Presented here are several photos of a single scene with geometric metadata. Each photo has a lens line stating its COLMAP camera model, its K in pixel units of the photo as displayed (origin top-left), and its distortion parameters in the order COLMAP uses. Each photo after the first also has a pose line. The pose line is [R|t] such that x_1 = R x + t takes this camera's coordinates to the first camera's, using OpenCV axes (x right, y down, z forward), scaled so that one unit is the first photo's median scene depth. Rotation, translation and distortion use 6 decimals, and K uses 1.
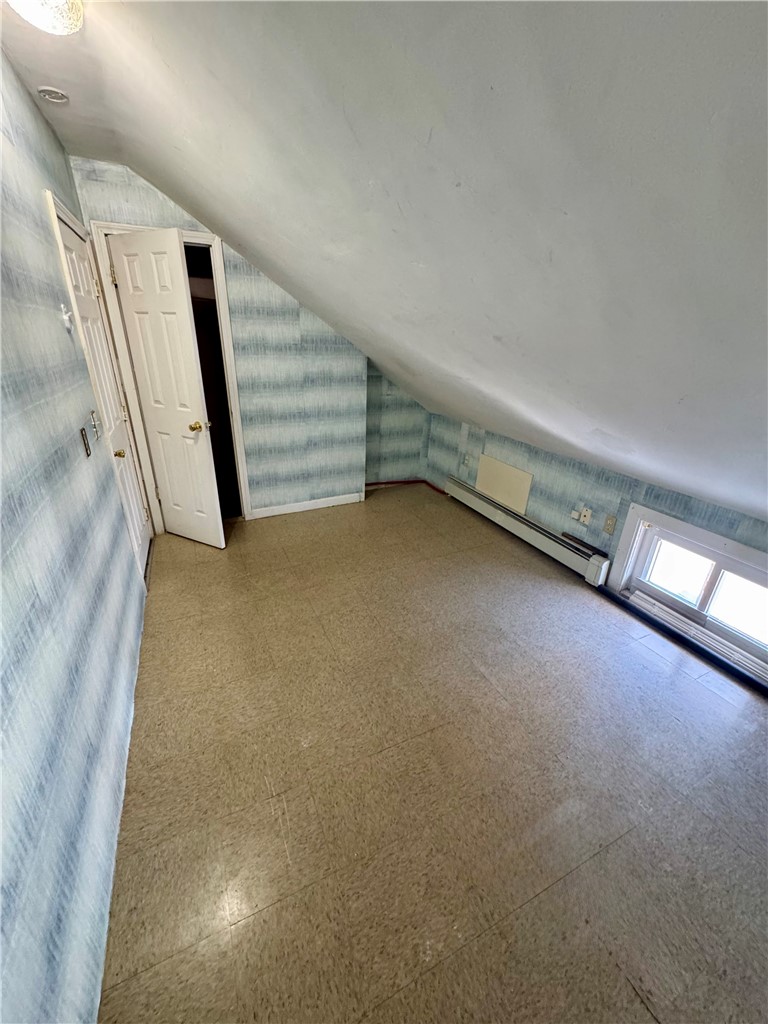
lens RADIAL K [[409.1, 0, 383.7], [0, 409.1, 512.3], [0, 0, 1]] dist [-0.001922, 0.000239]
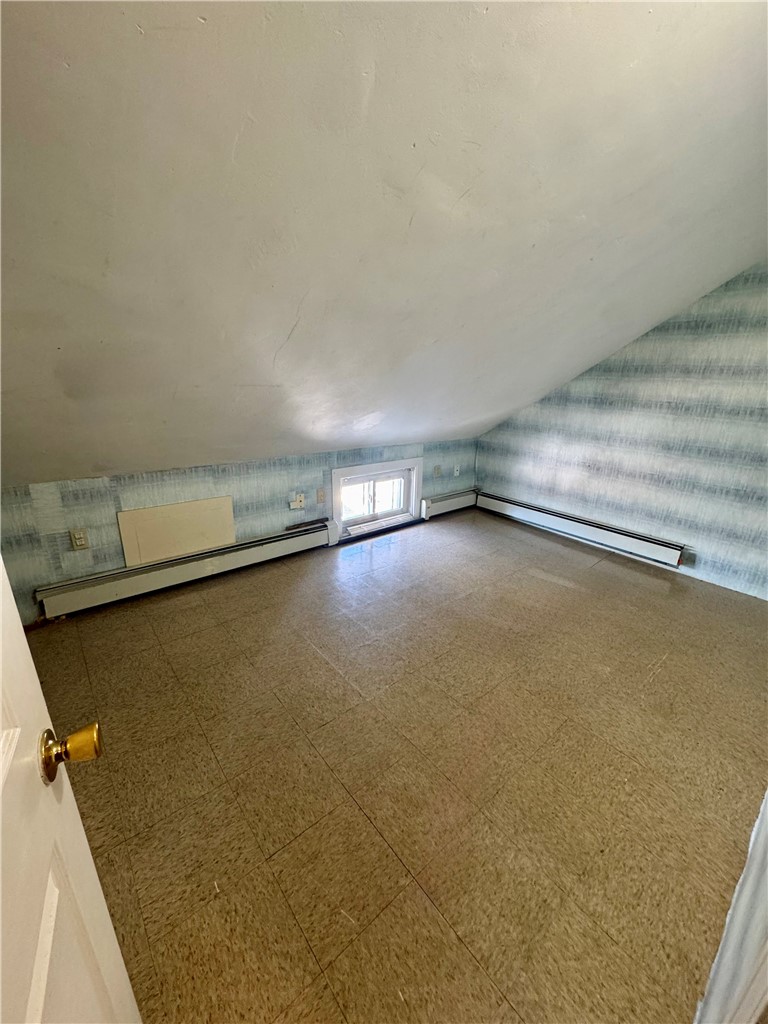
lens RADIAL K [[409.1, 0, 385.0], [0, 409.1, 513.9], [0, 0, 1]] dist [-0.001922, 0.000239]
pose [[-0.261580, -0.345566, 0.901199, -0.577870], [0.347648, 0.837305, 0.421974, -0.349256], [-0.900398, 0.423680, -0.098887, 0.911685]]
